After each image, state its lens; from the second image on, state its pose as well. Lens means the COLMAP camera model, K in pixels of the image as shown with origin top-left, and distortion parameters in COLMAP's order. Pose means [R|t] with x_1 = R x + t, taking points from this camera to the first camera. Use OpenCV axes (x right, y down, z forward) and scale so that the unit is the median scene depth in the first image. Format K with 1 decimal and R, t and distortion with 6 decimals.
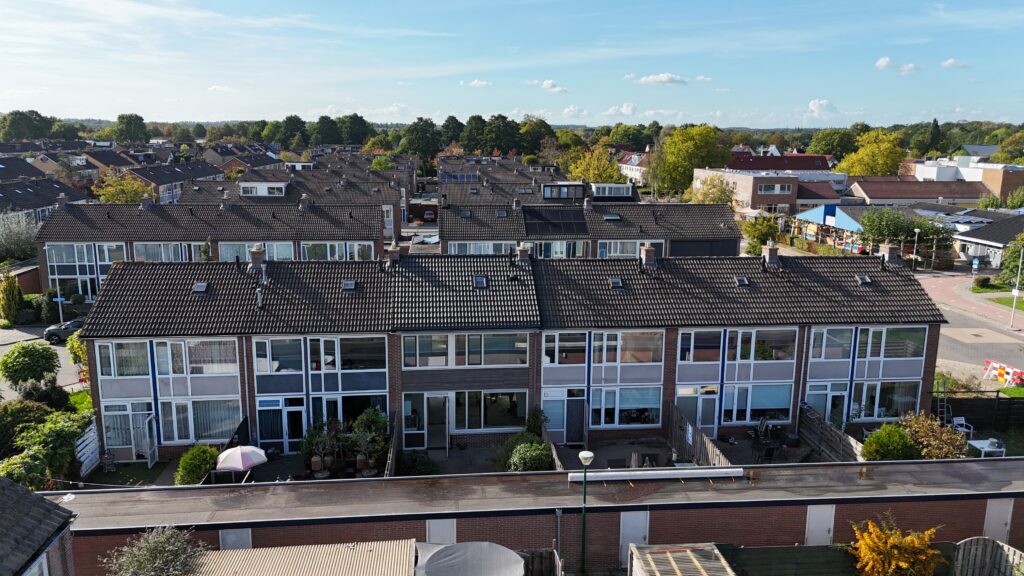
lens RADIAL K [[749.5, 0, 515.1], [0, 749.5, 284.4], [0, 0, 1]] dist [0.081461, -0.092900]
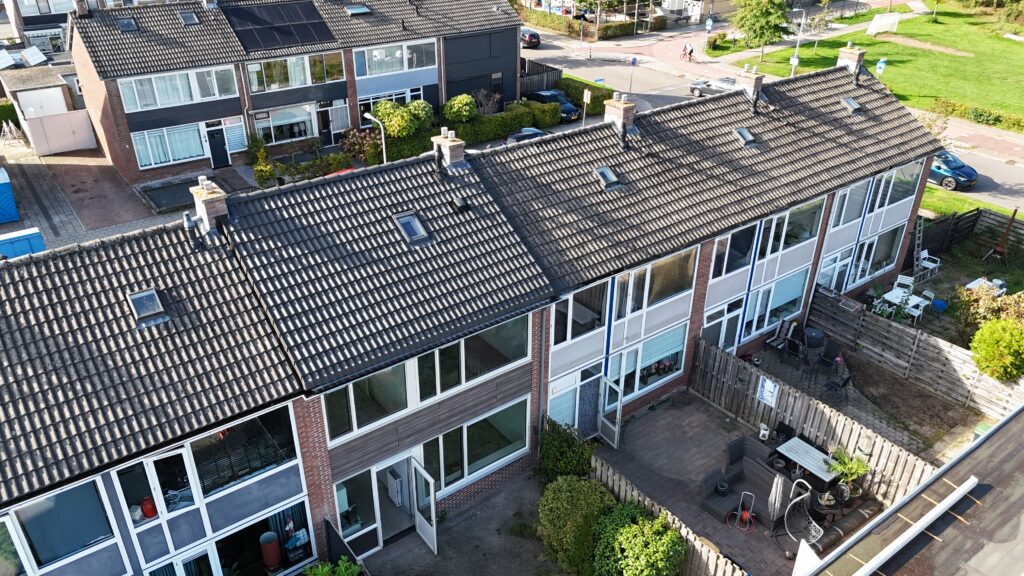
lens RADIAL K [[749.5, 0, 515.1], [0, 749.5, 284.4], [0, 0, 1]] dist [0.081461, -0.092900]
pose [[0.864404, -0.247367, 0.437739, -0.226925], [0.099915, 0.937752, 0.332623, -0.135456], [-0.492771, -0.243784, 0.835312, 0.530258]]
